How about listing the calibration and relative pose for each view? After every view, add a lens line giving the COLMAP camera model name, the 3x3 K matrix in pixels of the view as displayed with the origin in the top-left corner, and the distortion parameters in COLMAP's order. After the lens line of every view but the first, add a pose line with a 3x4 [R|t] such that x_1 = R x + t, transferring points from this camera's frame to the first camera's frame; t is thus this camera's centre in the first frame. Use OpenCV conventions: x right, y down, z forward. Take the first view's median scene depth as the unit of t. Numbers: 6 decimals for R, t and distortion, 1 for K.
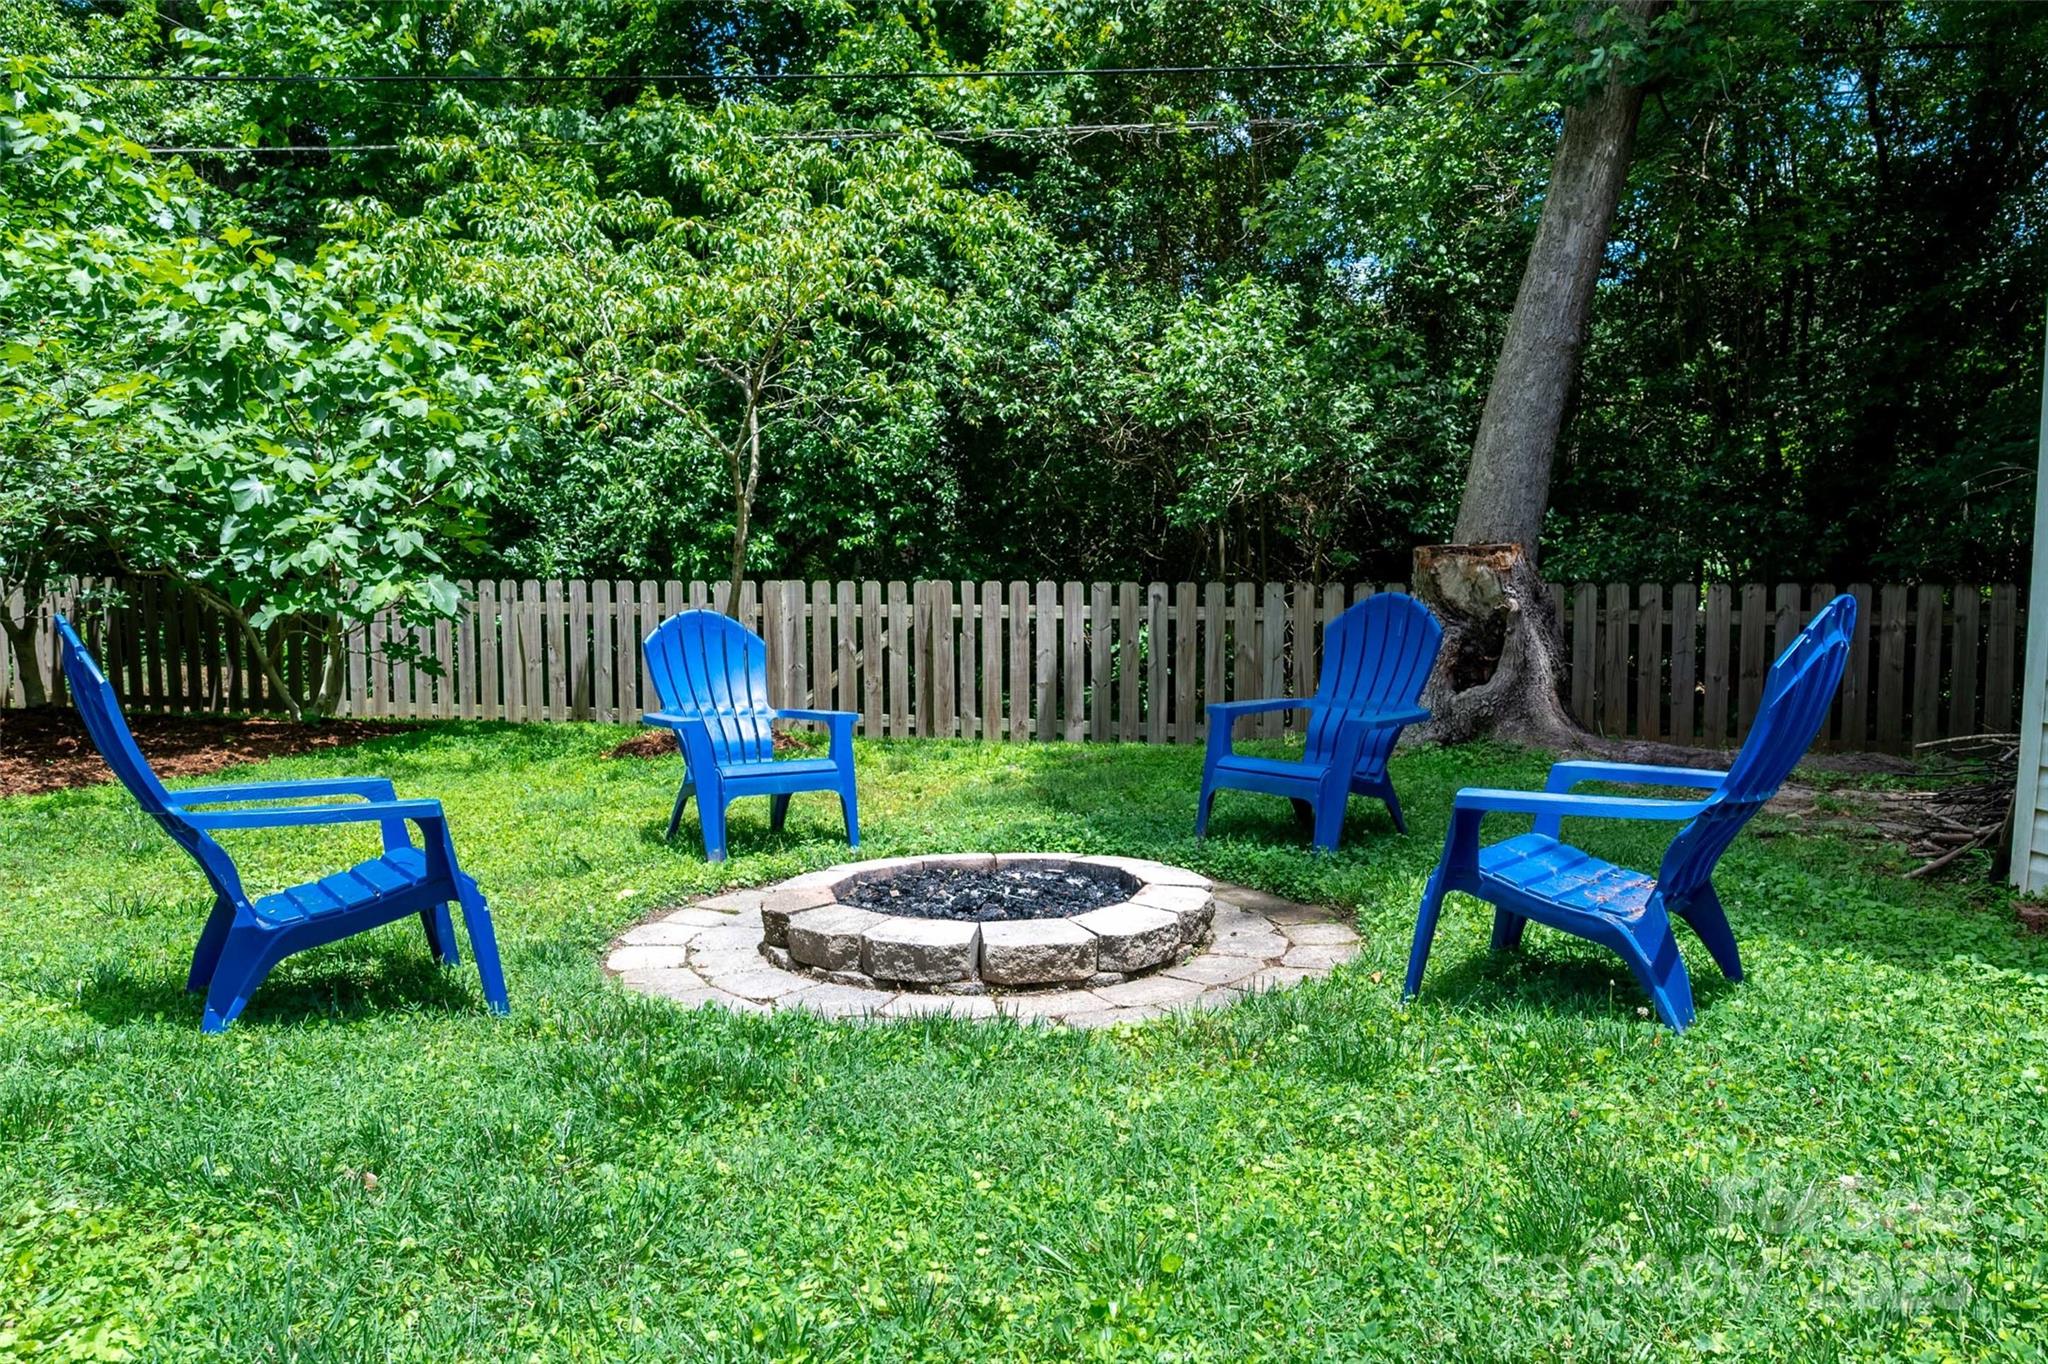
lens RADIAL K [[1571.1, 0, 1024.0], [0, 1571.1, 682.0], [0, 0, 1]] dist [-0.001188, -0.000227]
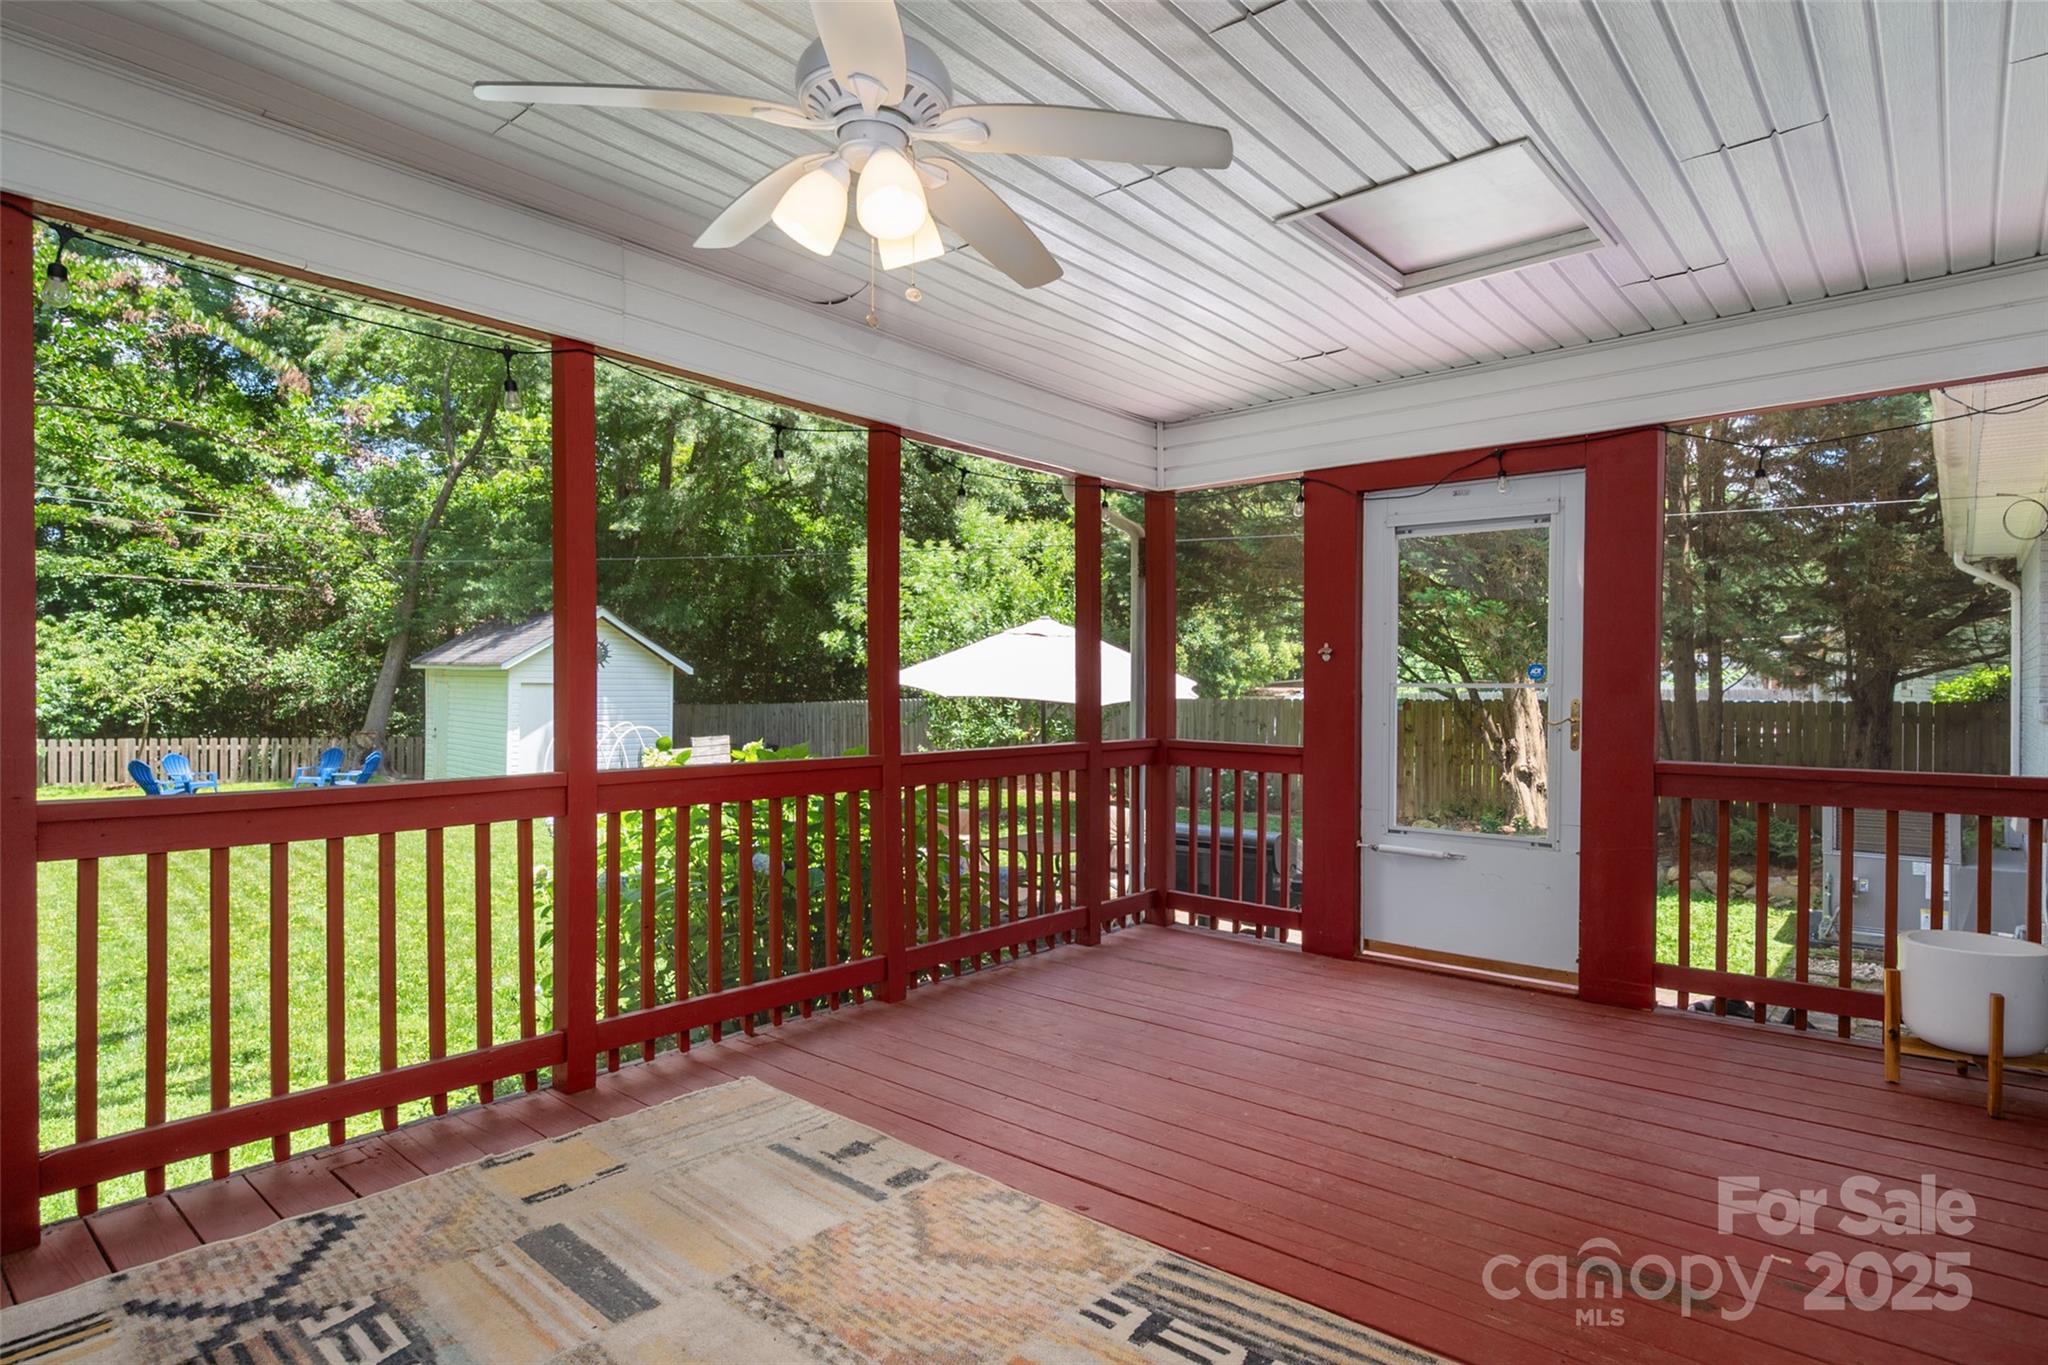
lens RADIAL K [[1061.5, 0, 1044.7], [0, 1061.5, 691.4], [0, 0, 1]] dist [-0.001849, 0.001067]
pose [[0.733749, 0.010850, 0.679334, -0.242723], [0.035671, 0.997878, -0.054465, 0.021588], [-0.678483, 0.064196, 0.731806, -1.763446]]
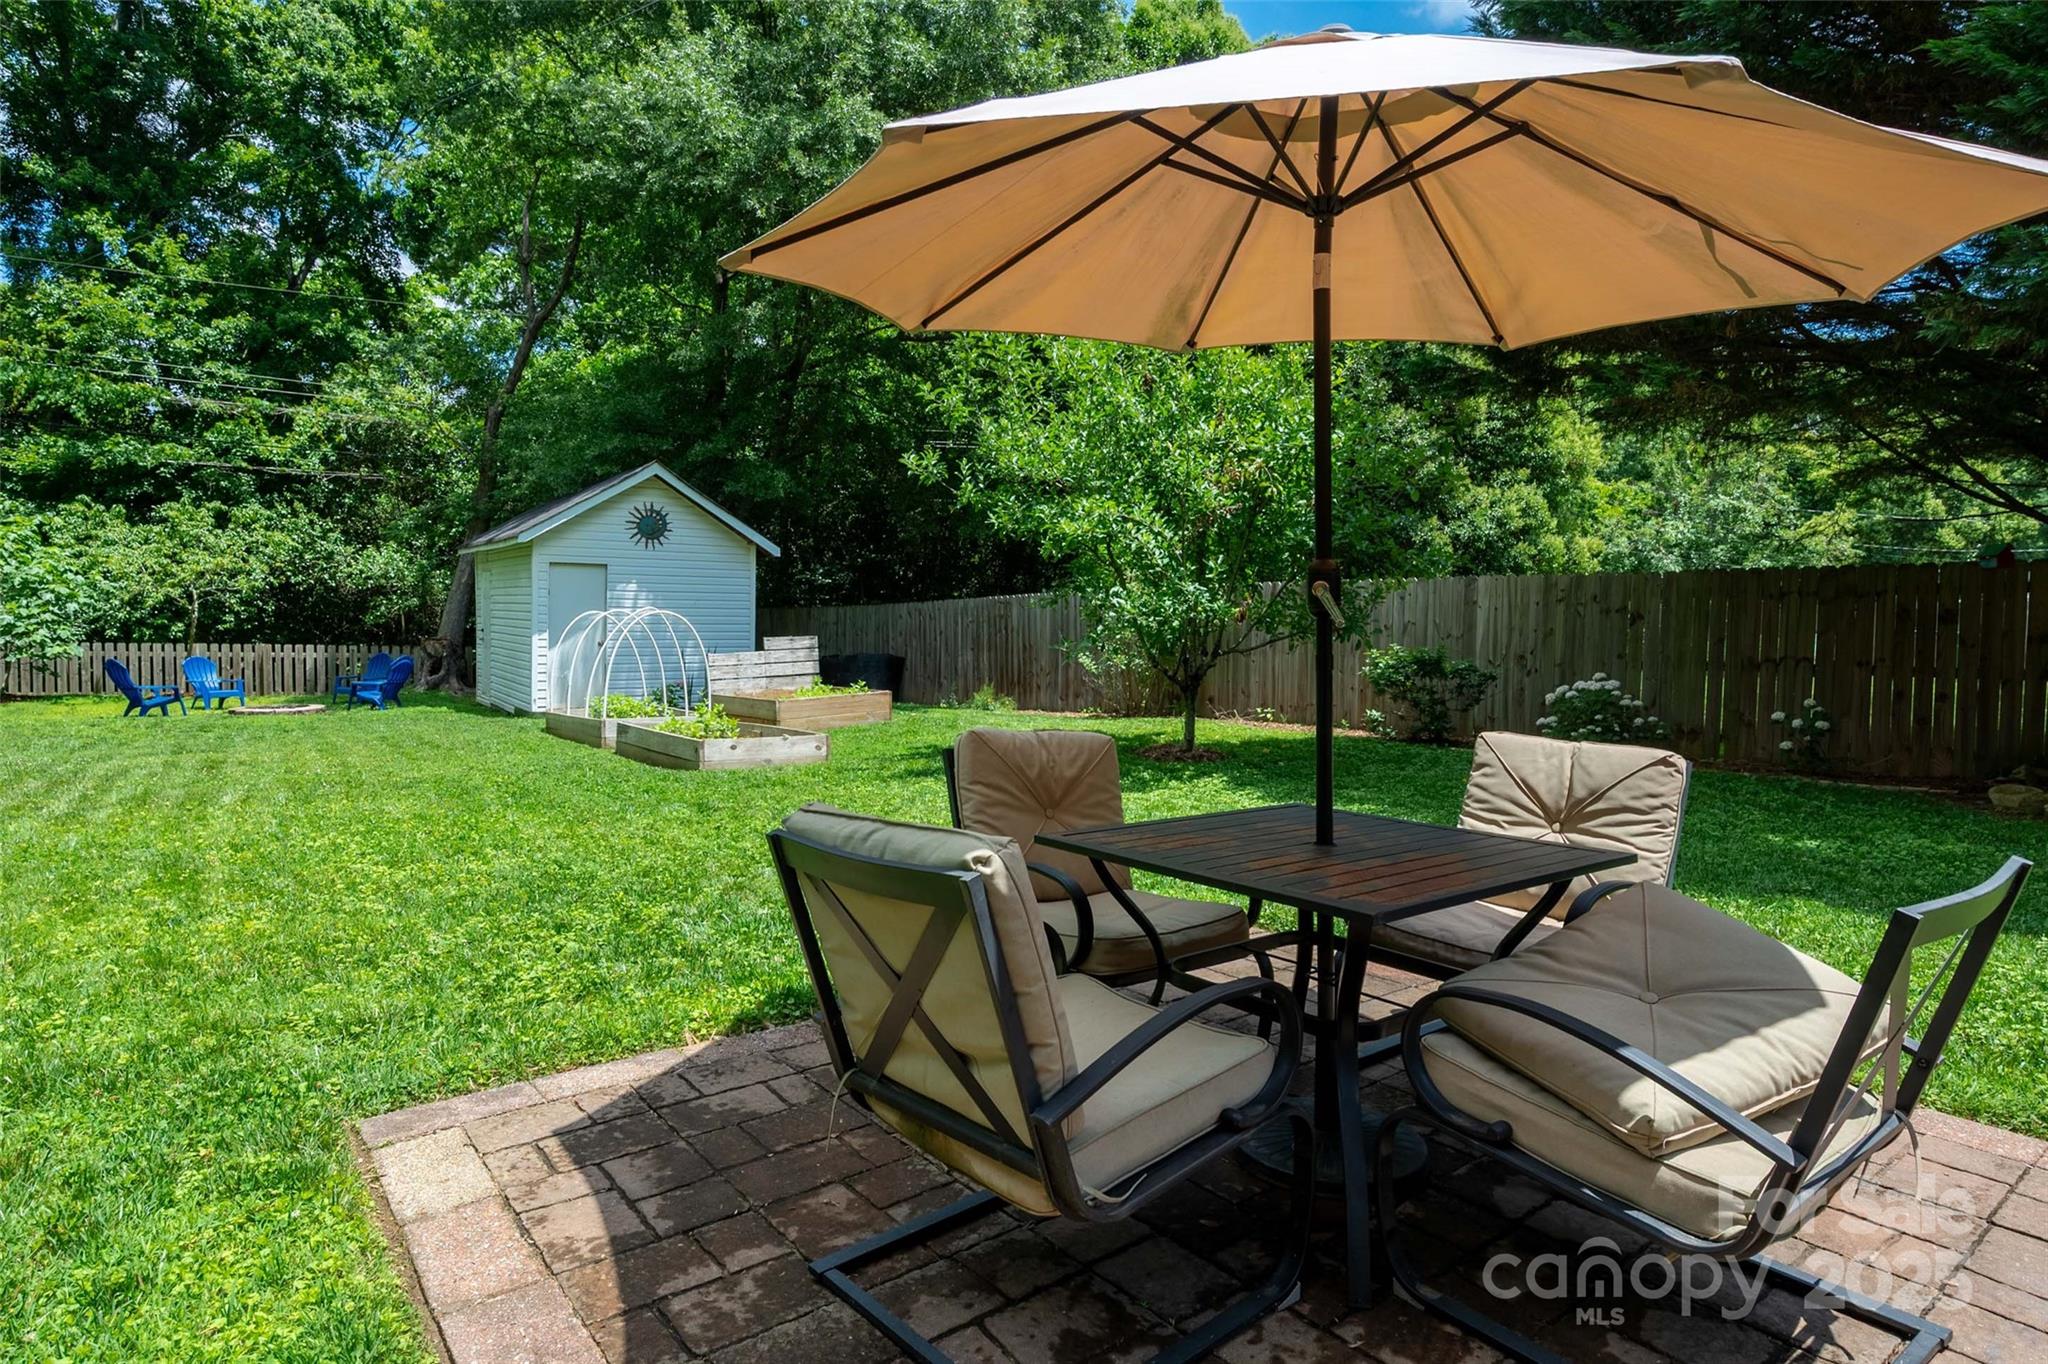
lens RADIAL K [[1107.9, 0, 1028.6], [0, 1107.9, 677.9], [0, 0, 1]] dist [0.001621, 0.000395]
pose [[0.851959, -0.010900, 0.523495, 0.069564], [0.021249, 0.999679, -0.013766, 0.052953], [-0.523177, 0.022852, 0.851917, -1.404370]]
